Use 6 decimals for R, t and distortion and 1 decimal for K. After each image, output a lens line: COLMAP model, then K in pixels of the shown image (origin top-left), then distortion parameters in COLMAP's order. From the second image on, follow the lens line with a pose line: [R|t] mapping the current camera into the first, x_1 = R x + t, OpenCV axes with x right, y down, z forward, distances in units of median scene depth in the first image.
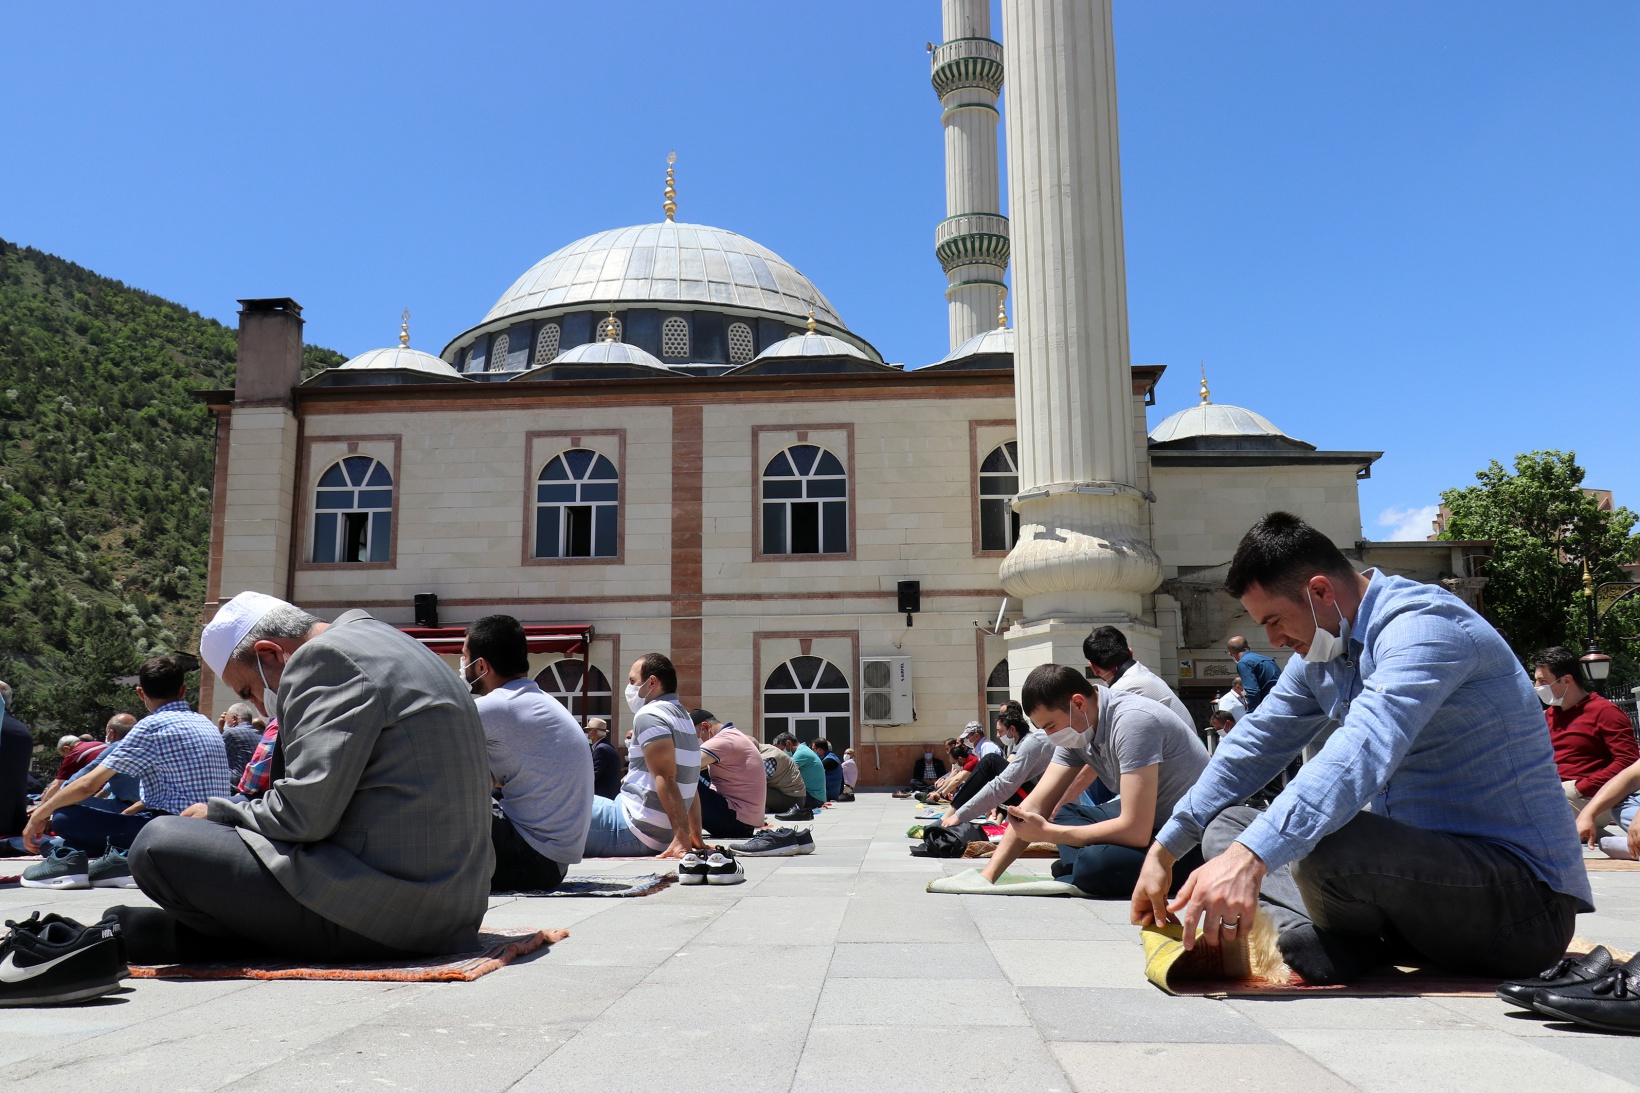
lens RADIAL K [[1309.1, 0, 819.0], [0, 1309.1, 553.1], [0, 0, 1]] dist [-0.009752, 0.002142]
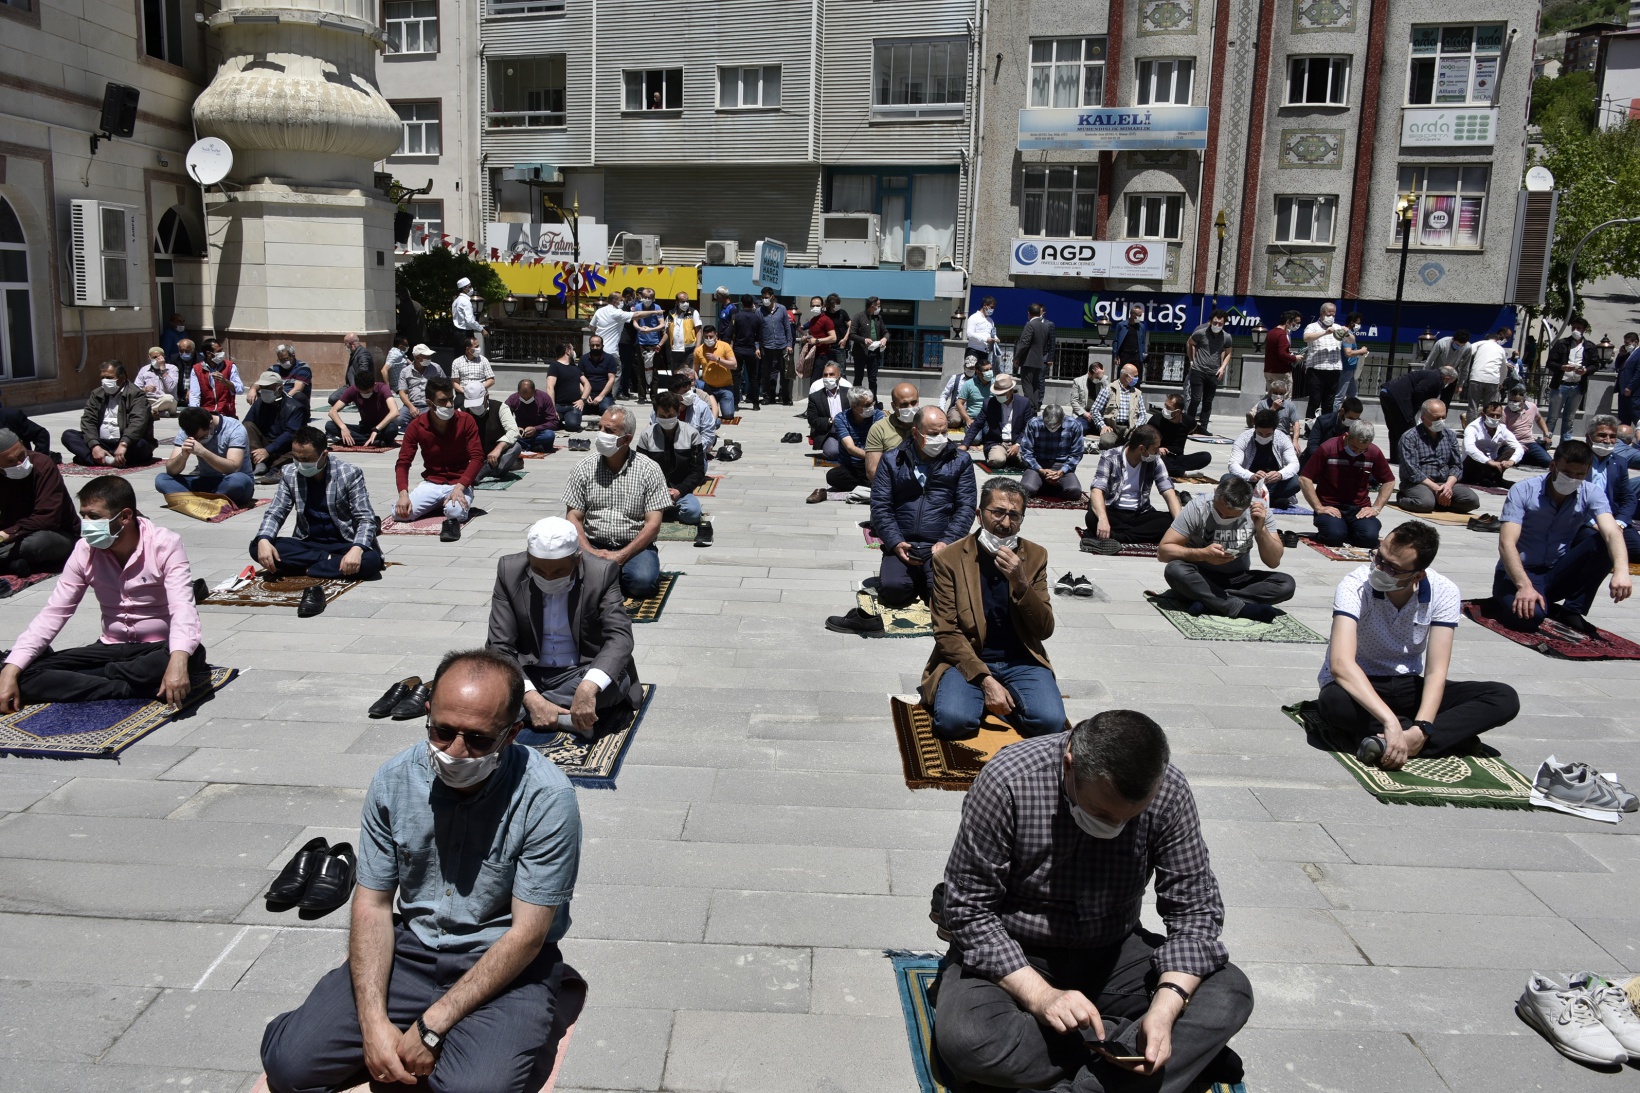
lens RADIAL K [[1292.3, 0, 819.0], [0, 1292.3, 552.4], [0, 0, 1]] dist [-0.037050, -0.006975]
pose [[-0.062799, -0.184978, 0.980734, -0.582210], [-0.197559, 0.965533, 0.169461, 0.065785], [-0.978277, -0.183111, -0.097179, 0.644307]]
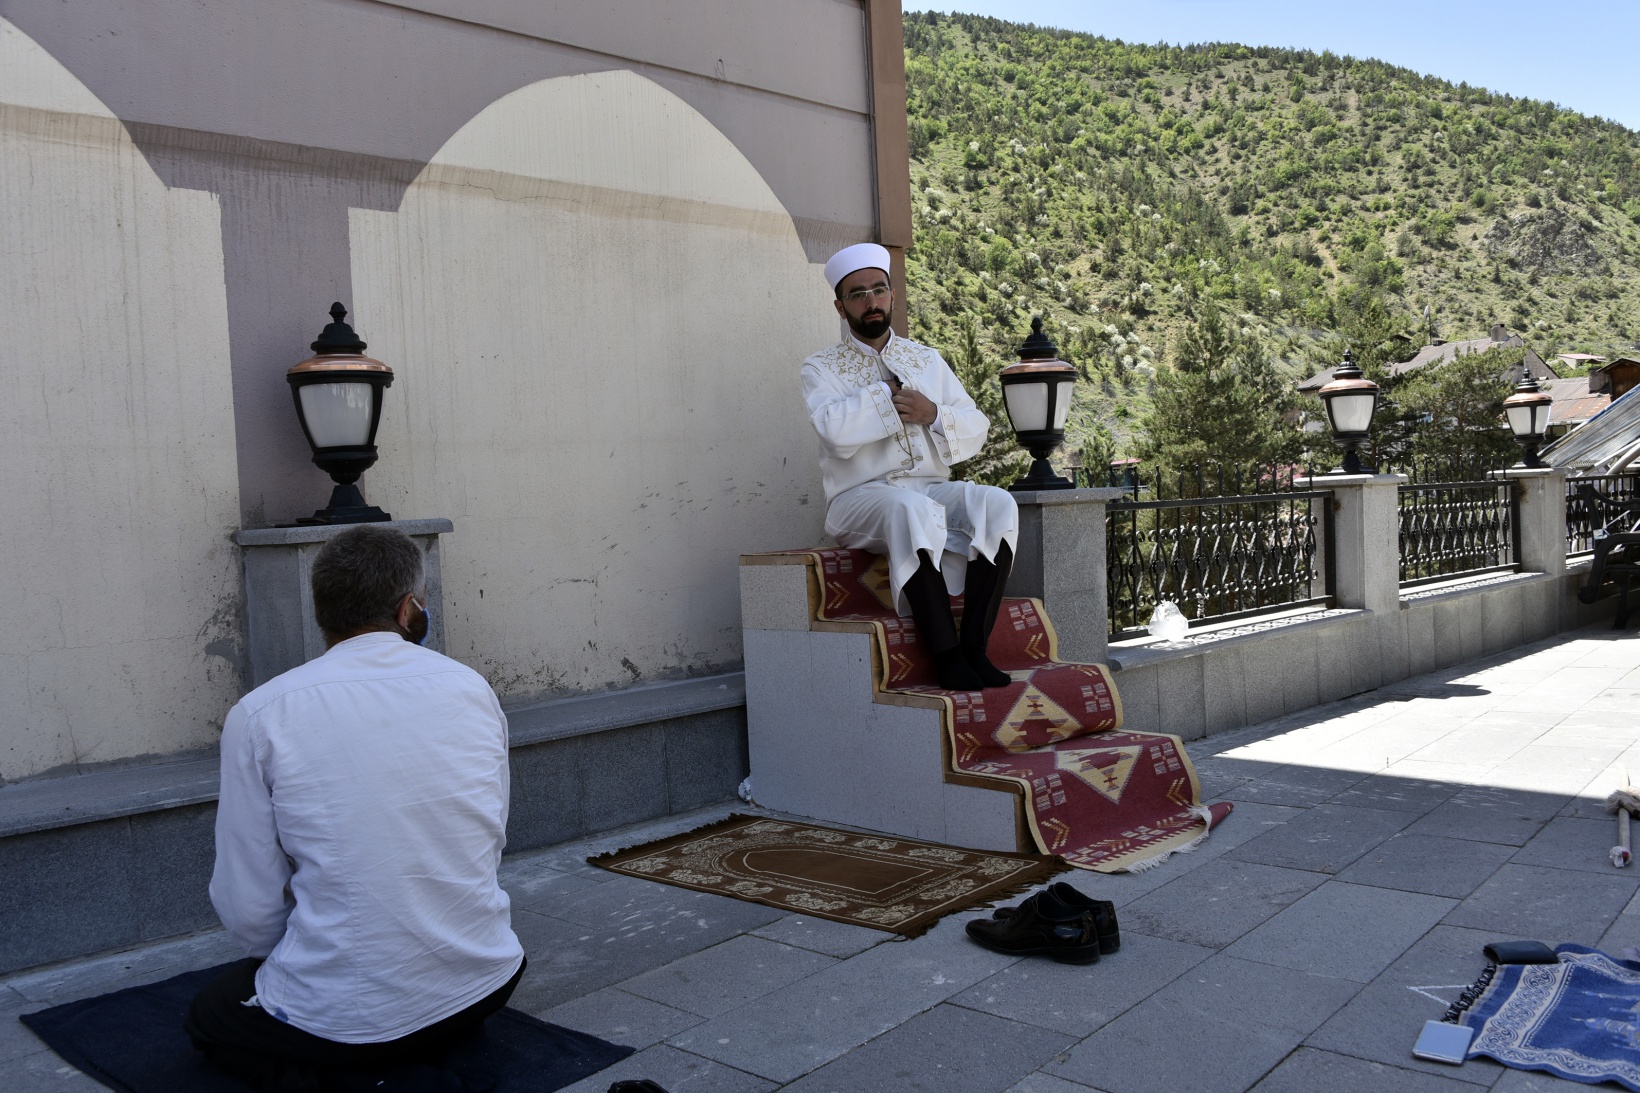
lens RADIAL K [[1292.3, 0, 819.0], [0, 1292.3, 552.4], [0, 0, 1]] dist [-0.037050, -0.006975]
pose [[0.783681, -0.006031, -0.621134, -0.756976], [0.145154, 0.974045, 0.173683, 0.039798], [0.603966, -0.226272, 0.764216, 0.330163]]
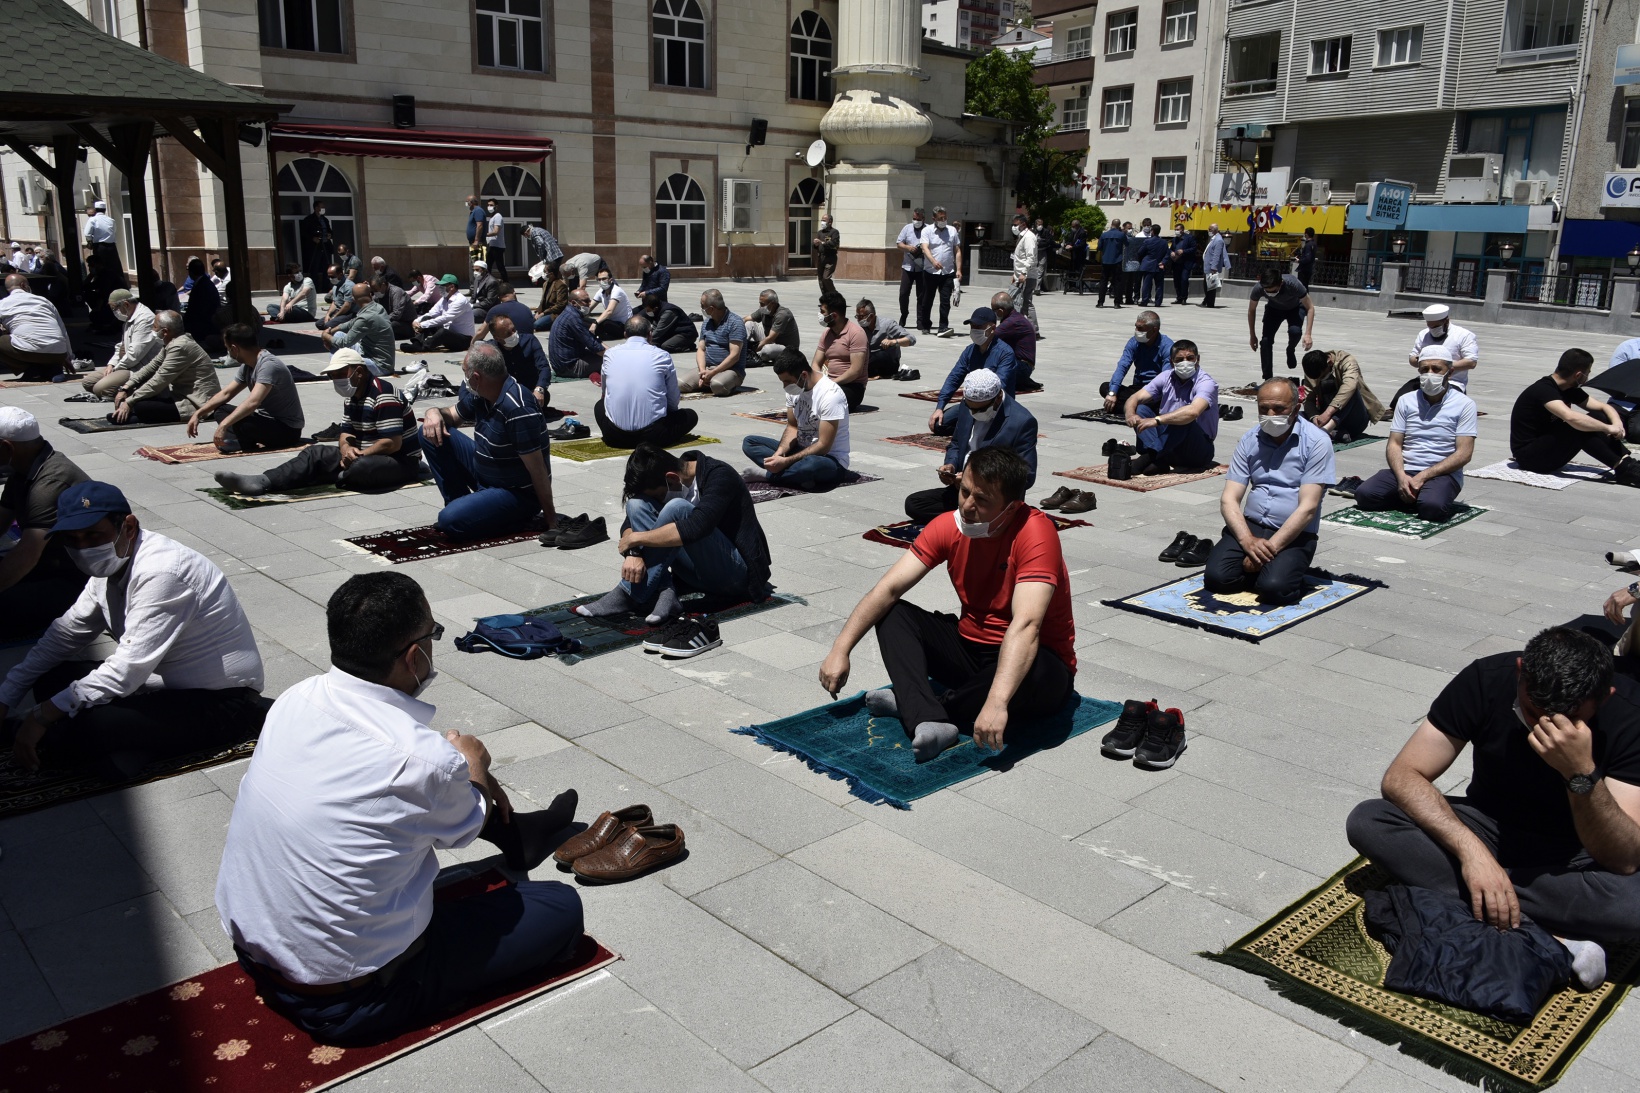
lens RADIAL K [[1292.3, 0, 819.0], [0, 1292.3, 552.4], [0, 0, 1]] dist [-0.037050, -0.006975]
pose [[0.685813, -0.160266, 0.709913, -0.818948], [-0.144870, 0.925868, 0.348971, -0.033356], [-0.713214, -0.342174, 0.611755, 0.029026]]
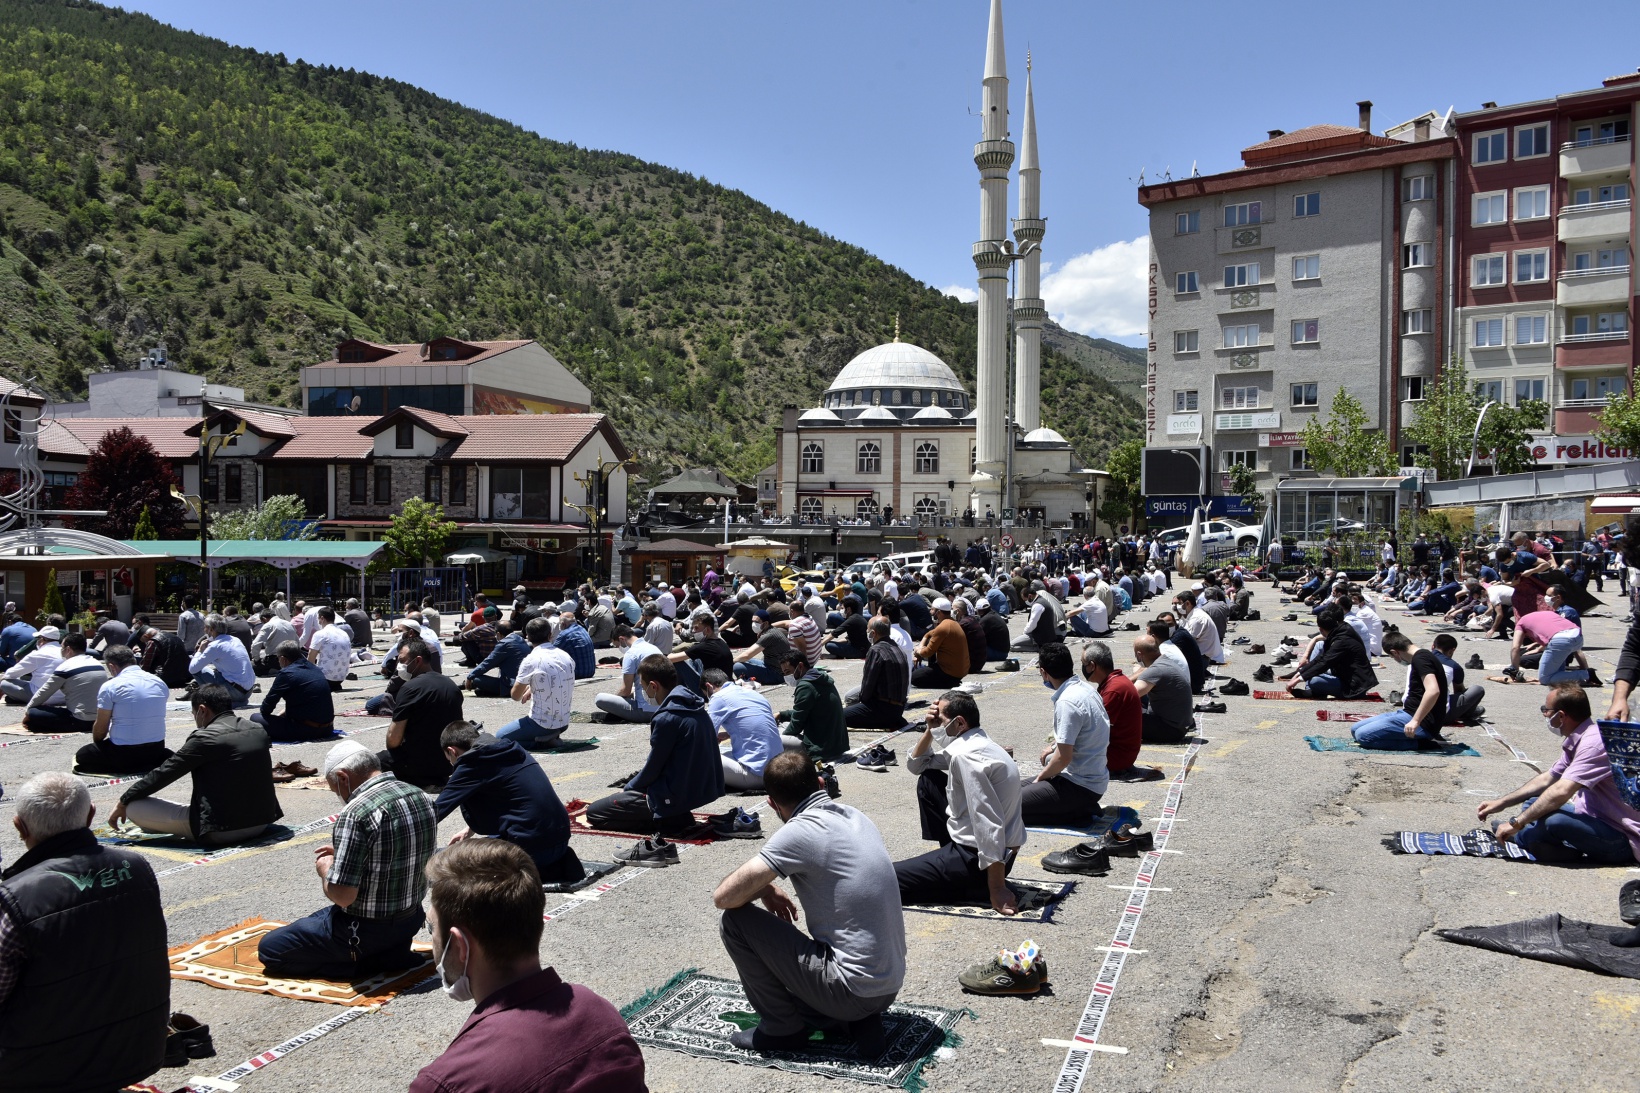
lens RADIAL K [[1292.3, 0, 819.0], [0, 1292.3, 552.4], [0, 0, 1]] dist [-0.037050, -0.006975]
pose [[0.980156, 0.025194, -0.196619, 0.430662], [0.011684, 0.982824, 0.184178, -0.469466], [0.197882, -0.182820, 0.963026, -2.775739]]
